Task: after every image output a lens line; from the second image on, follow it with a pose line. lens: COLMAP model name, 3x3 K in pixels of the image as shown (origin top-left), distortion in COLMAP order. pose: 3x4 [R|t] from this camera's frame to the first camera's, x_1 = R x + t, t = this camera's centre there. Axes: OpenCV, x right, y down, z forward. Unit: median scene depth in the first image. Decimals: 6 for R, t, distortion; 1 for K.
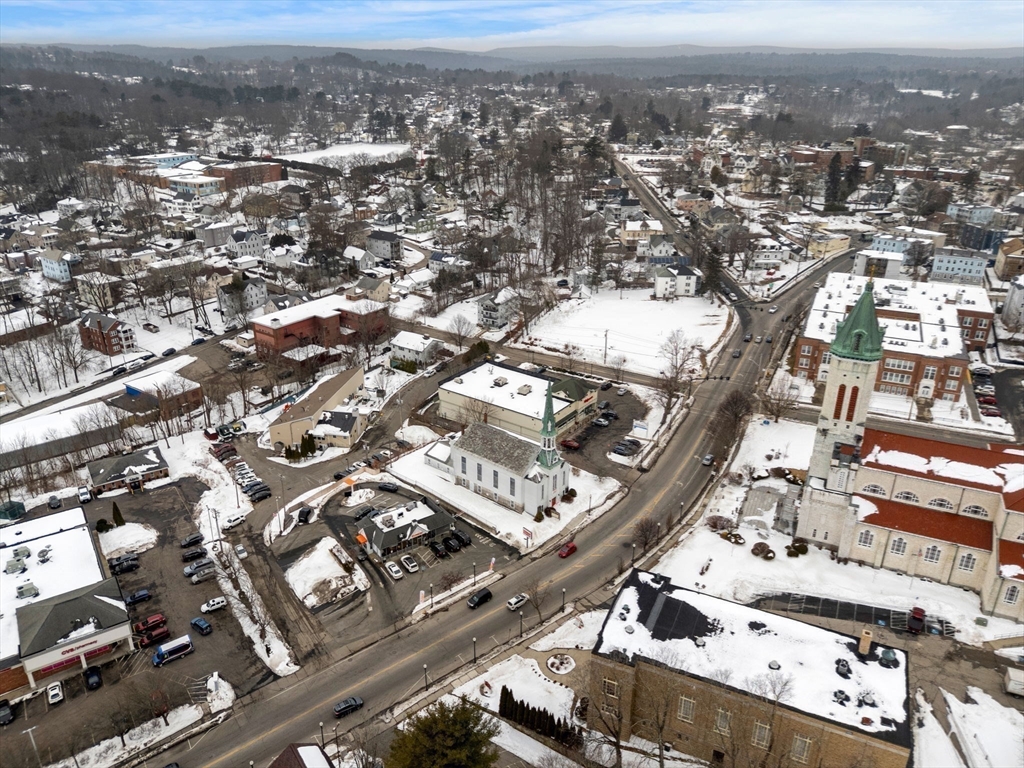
lens RADIAL K [[746.6, 0, 512.0], [0, 746.6, 384.0], [0, 0, 1]] dist [0.124652, -0.165816]
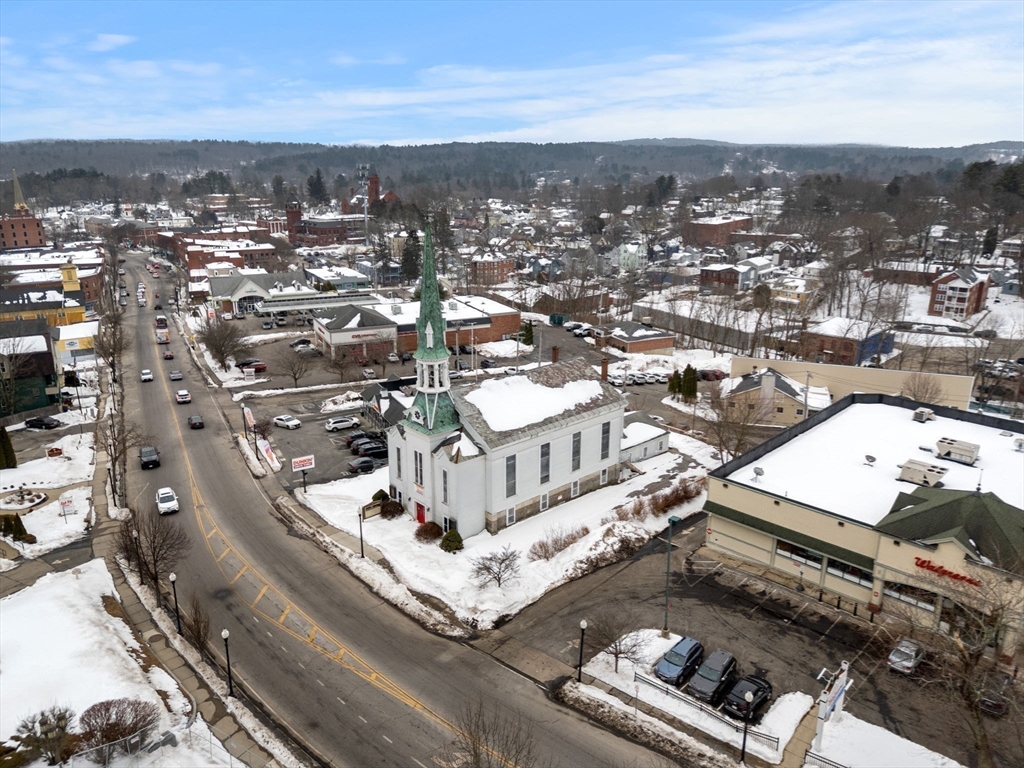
lens RADIAL K [[745.1, 0, 512.0], [0, 745.1, 384.0], [0, 0, 1]] dist [0.076318, -0.067008]
pose [[-0.140808, 0.282647, -0.948833, 0.390691], [-0.400124, 0.860377, 0.315676, -0.067308], [0.905579, 0.424101, -0.008054, 0.861750]]
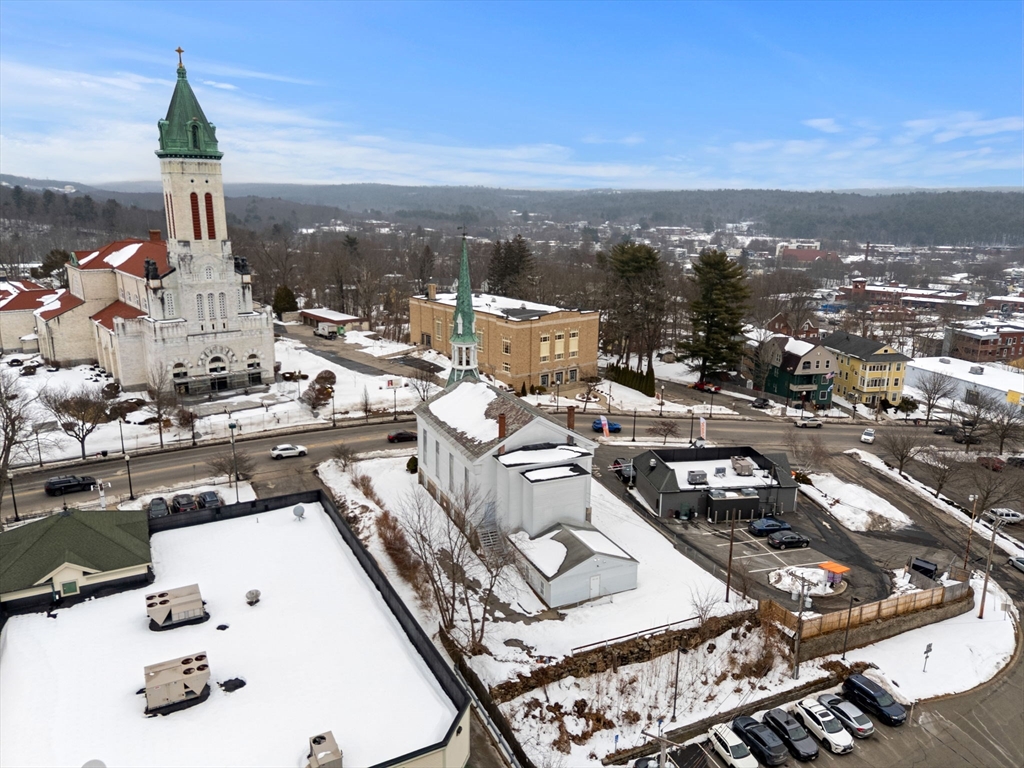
lens RADIAL K [[745.1, 0, 512.0], [0, 745.1, 384.0], [0, 0, 1]] dist [0.076318, -0.067008]
pose [[-0.893207, -0.127764, 0.431113, -0.197850], [0.160945, 0.804415, 0.571850, -0.193892], [-0.419856, 0.580166, -0.697946, 1.155354]]
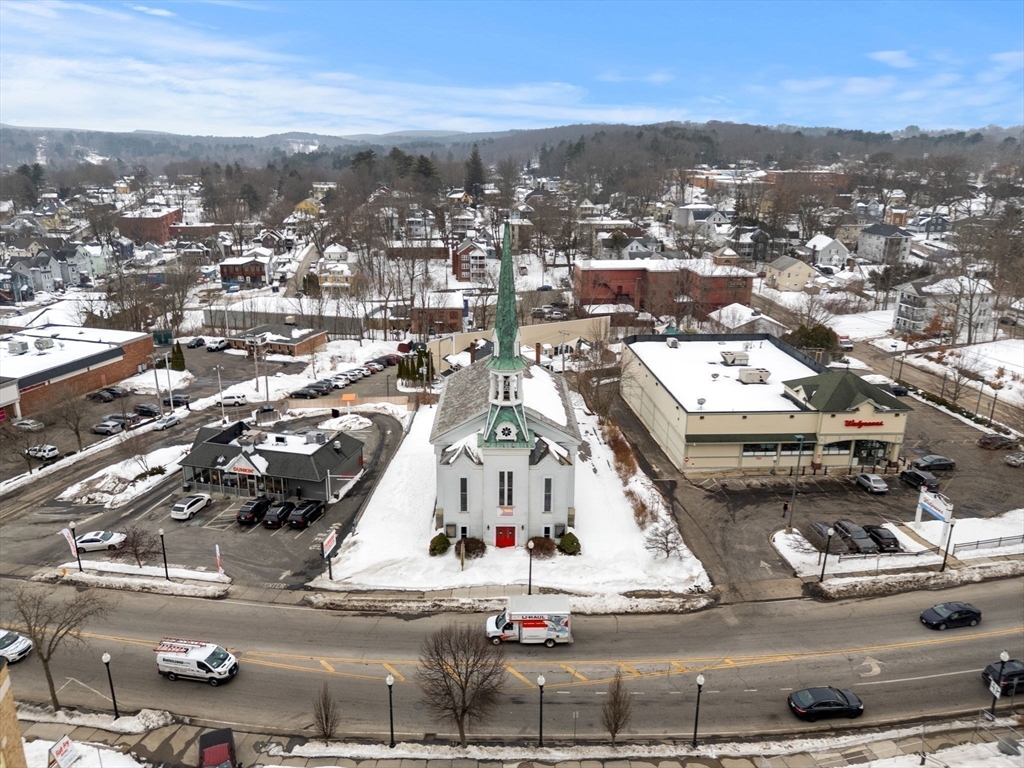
lens RADIAL K [[745.1, 0, 512.0], [0, 745.1, 384.0], [0, 0, 1]] dist [0.076318, -0.067008]
pose [[0.642303, 0.230011, -0.731124, 0.296022], [-0.309273, 0.950580, 0.027351, 0.051564], [0.701282, 0.208549, 0.681697, 0.584674]]
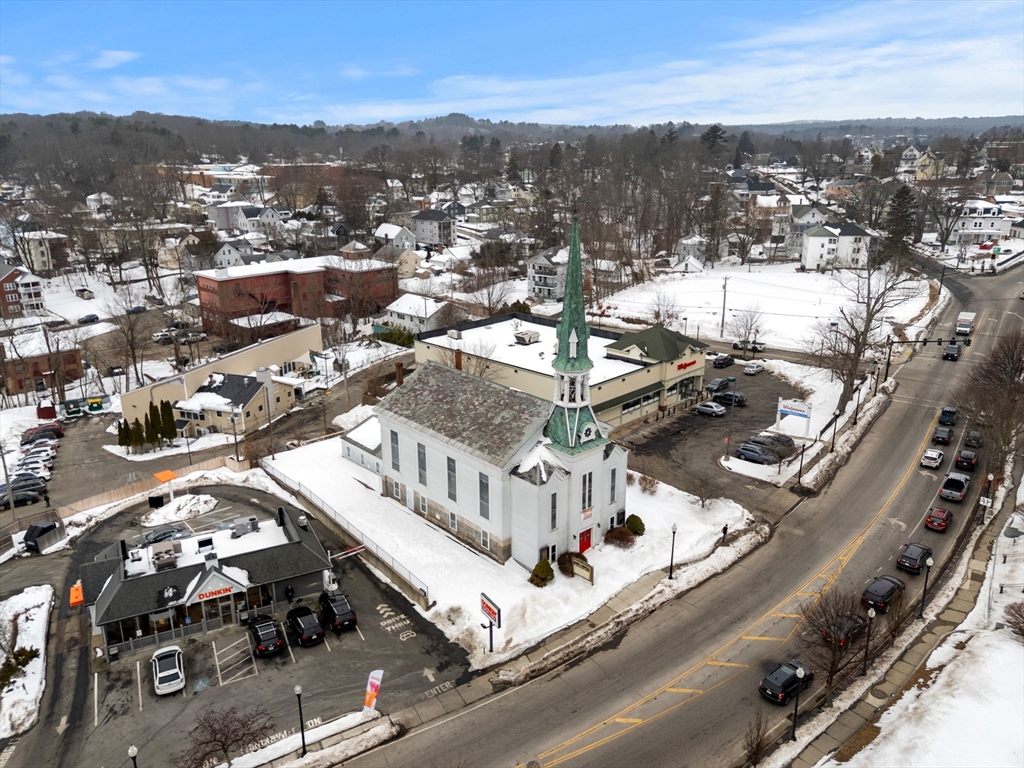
lens RADIAL K [[764.6, 0, 512.0], [0, 764.6, 384.0], [0, 0, 1]] dist [0.071813, -0.061963]
pose [[0.988678, 0.033103, -0.146353, 0.063243], [-0.048133, 0.993784, -0.100384, 0.097372], [0.142120, 0.106292, 0.984126, 0.477823]]
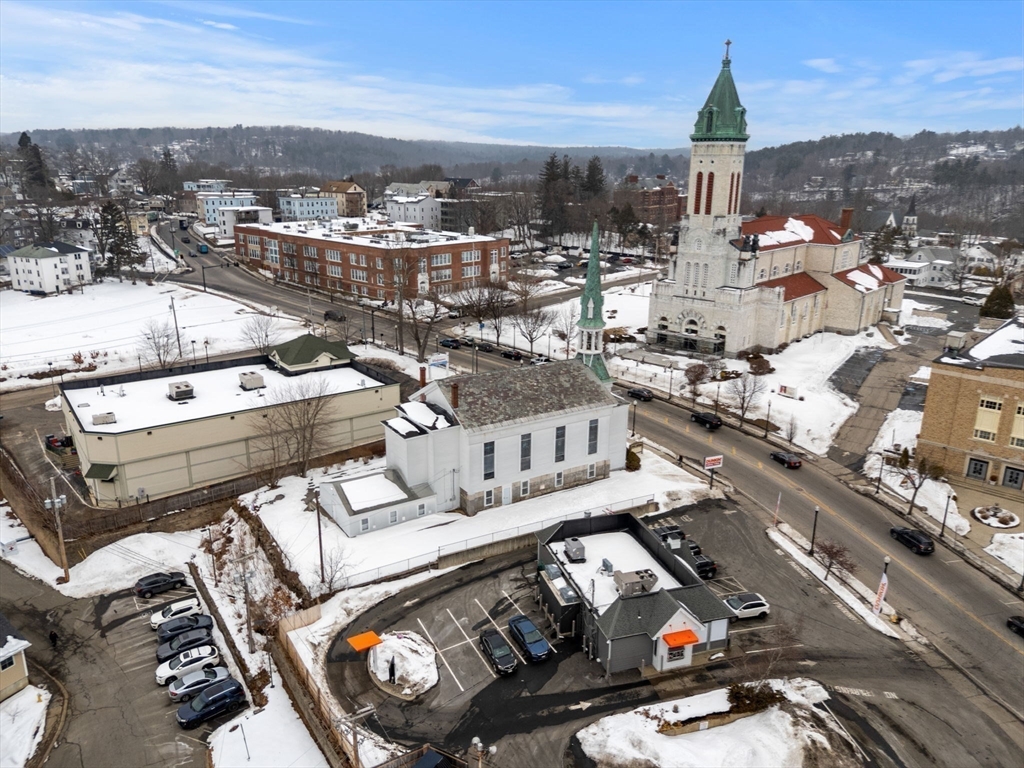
lens RADIAL K [[745.1, 0, 512.0], [0, 745.1, 384.0], [0, 0, 1]] dist [0.076318, -0.067008]
pose [[0.311914, -0.279921, 0.907939, -0.415999], [0.371727, 0.915393, 0.154515, -0.003551], [-0.874373, 0.289310, 0.389578, 0.686433]]
